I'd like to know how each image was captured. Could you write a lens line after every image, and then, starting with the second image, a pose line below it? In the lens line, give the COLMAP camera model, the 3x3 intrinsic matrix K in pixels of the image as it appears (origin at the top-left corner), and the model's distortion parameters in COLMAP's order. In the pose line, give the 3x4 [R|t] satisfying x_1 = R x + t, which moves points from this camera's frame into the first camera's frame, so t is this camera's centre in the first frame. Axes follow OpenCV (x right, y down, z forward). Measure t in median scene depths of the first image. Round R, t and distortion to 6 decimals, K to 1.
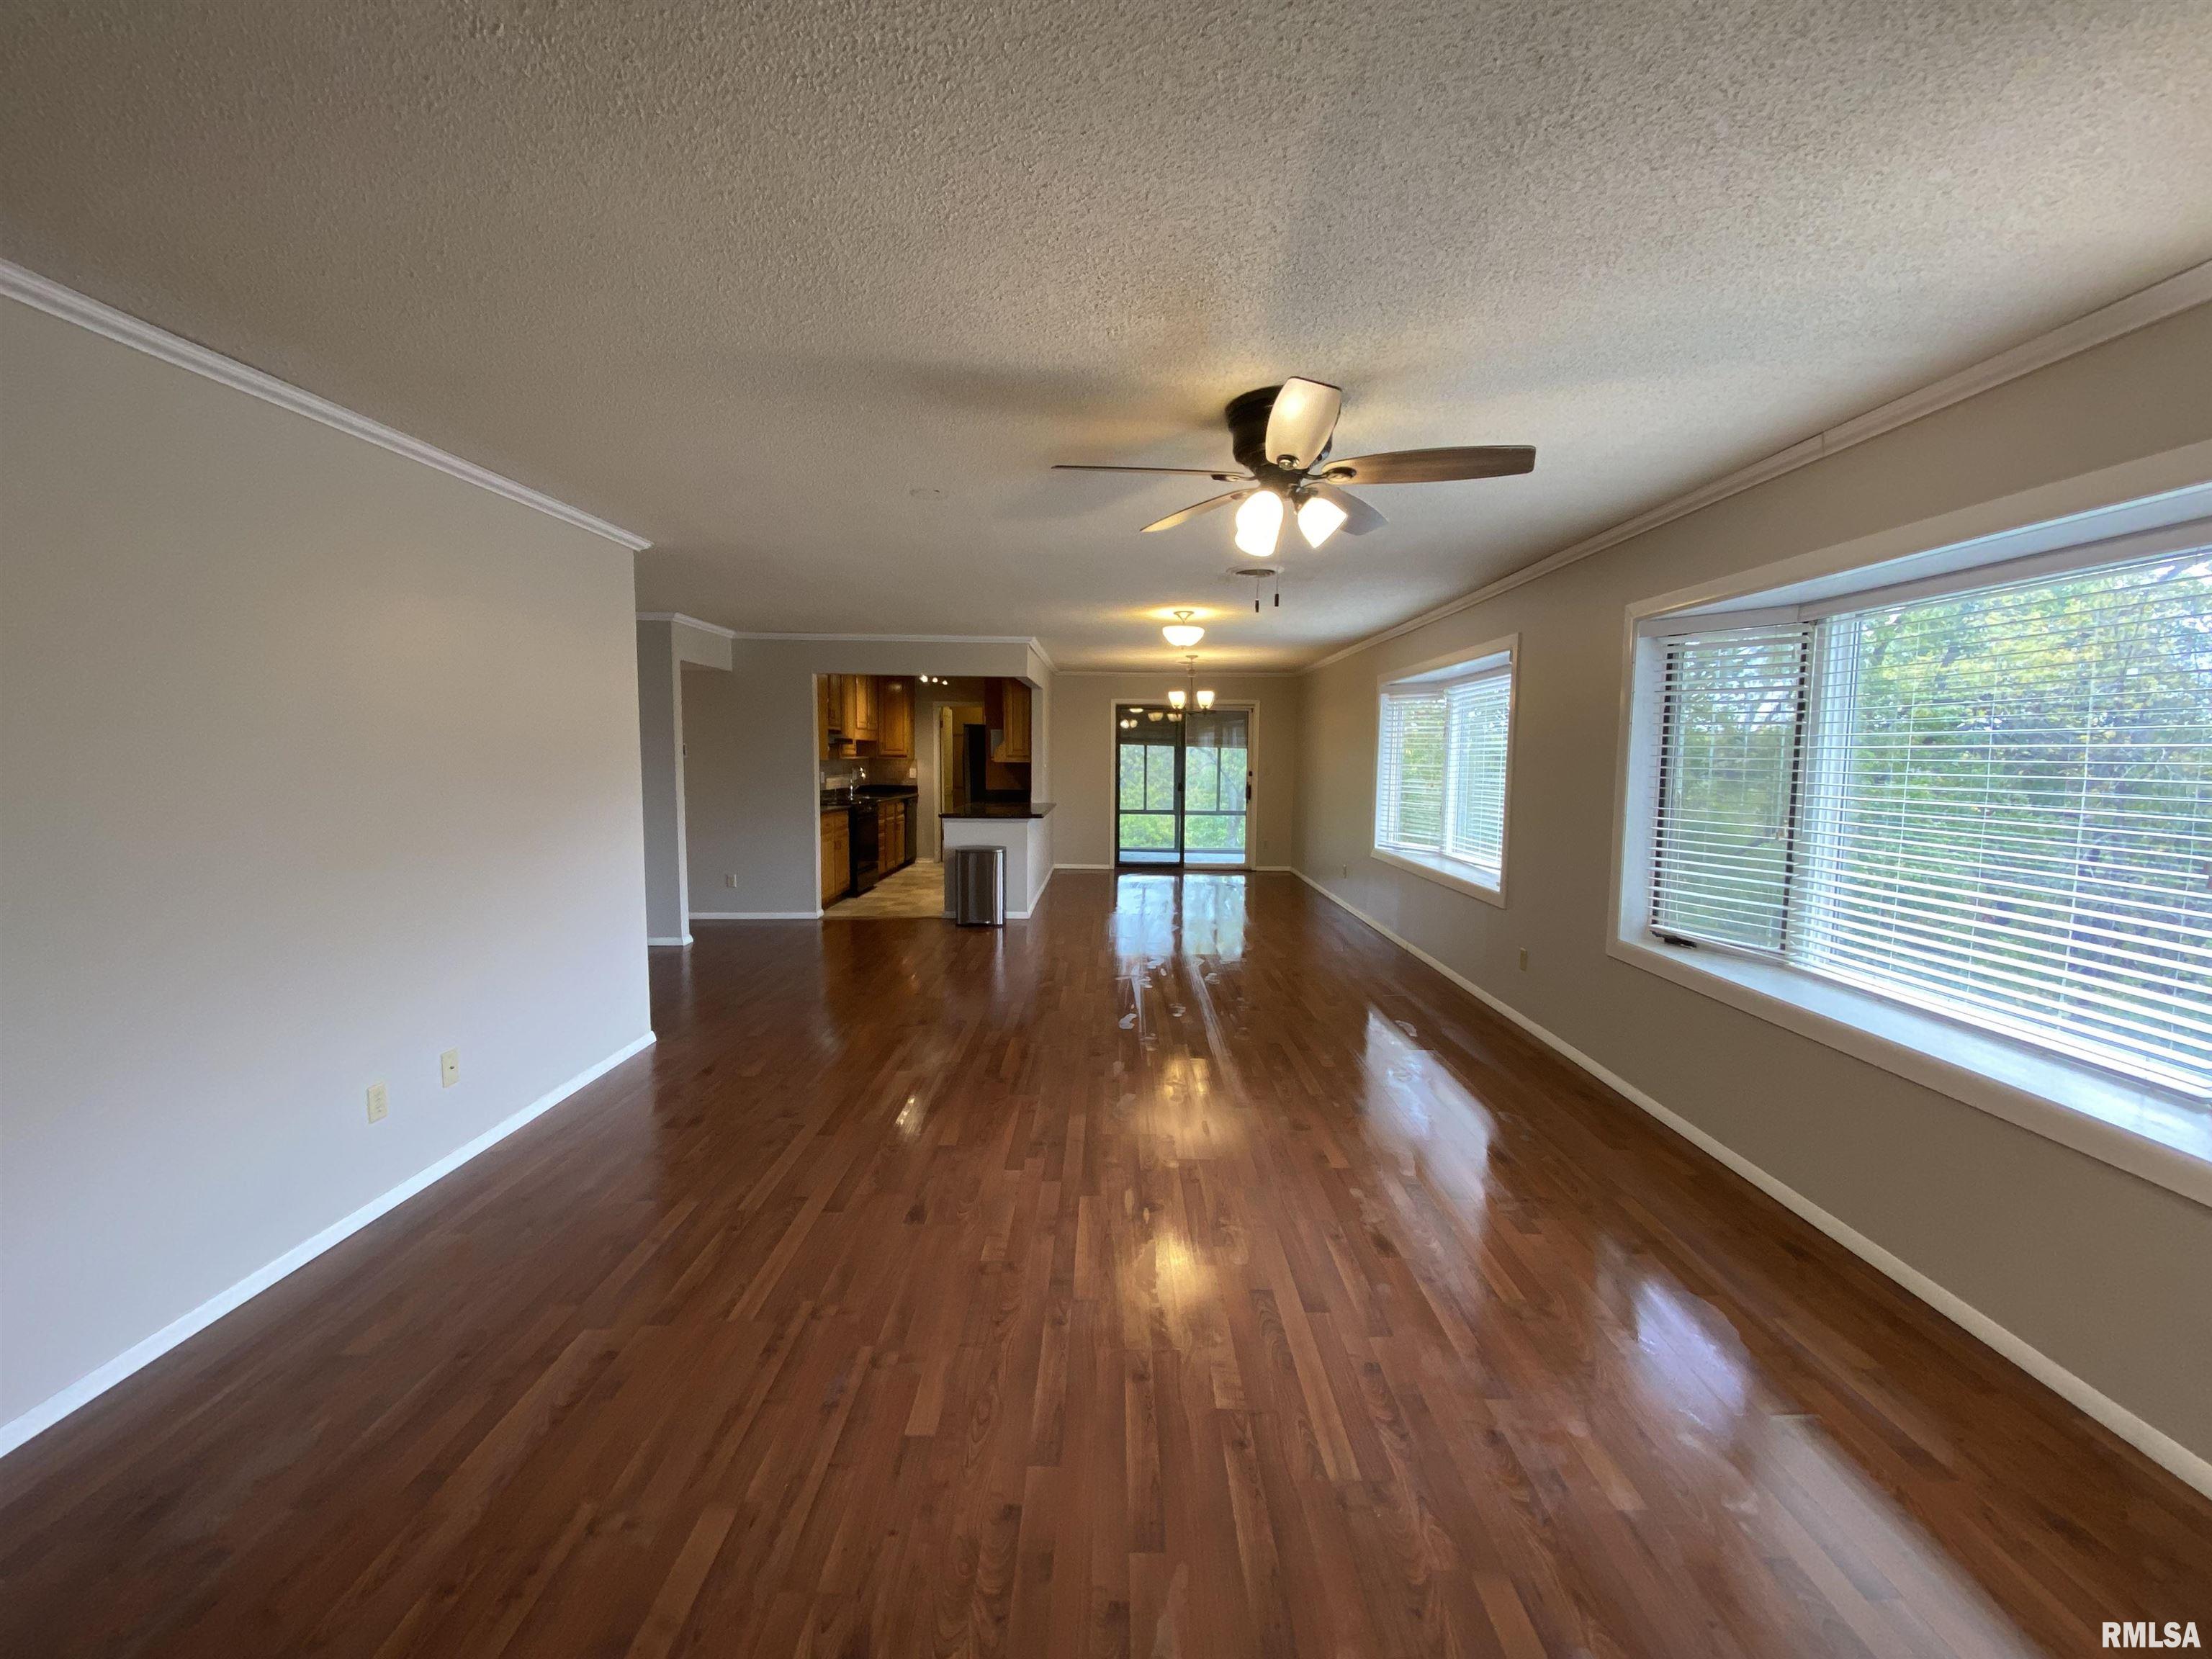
lens RADIAL K [[879.9, 0, 1114.9], [0, 879.9, 828.4], [0, 0, 1]] dist [0.015054, -0.019045]
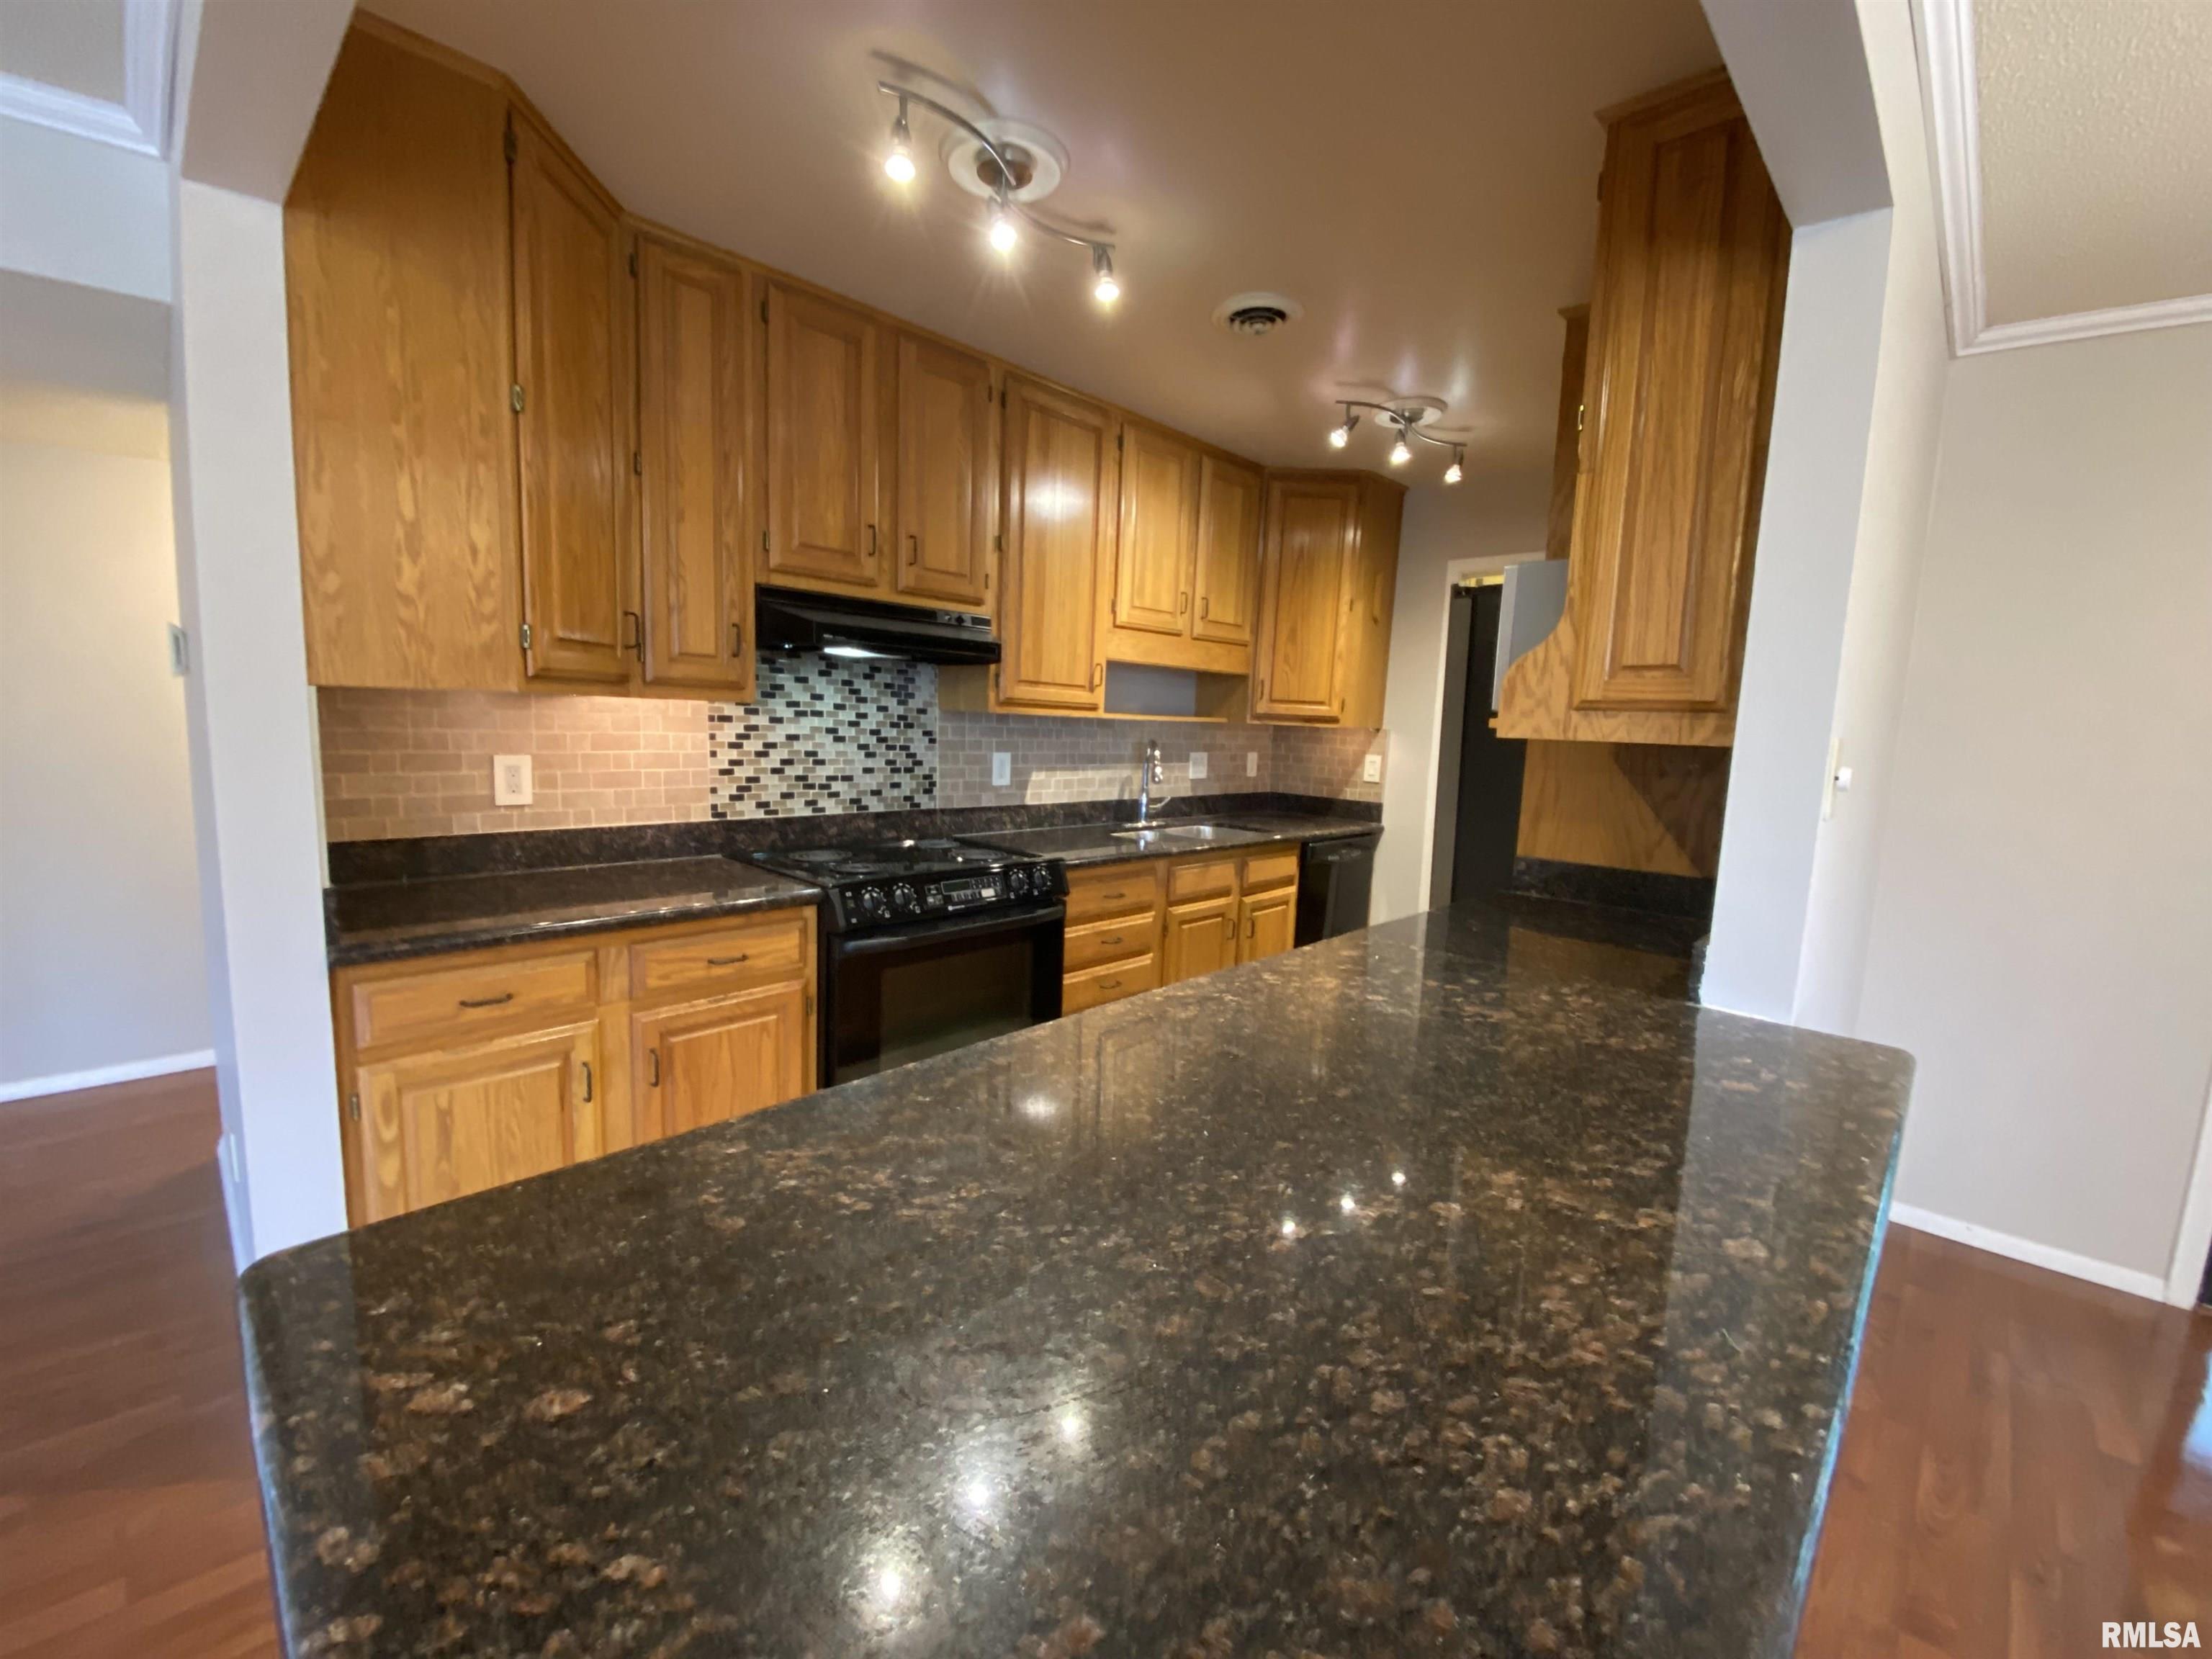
lens RADIAL K [[882.5, 0, 1109.7], [0, 882.5, 825.4], [0, 0, 1]] dist [0.067583, -0.044702]
pose [[0.719903, 0.099273, -0.686938, -0.136567], [-0.087987, 0.994787, 0.051552, -0.127382], [0.688475, 0.023329, 0.724885, 1.715834]]
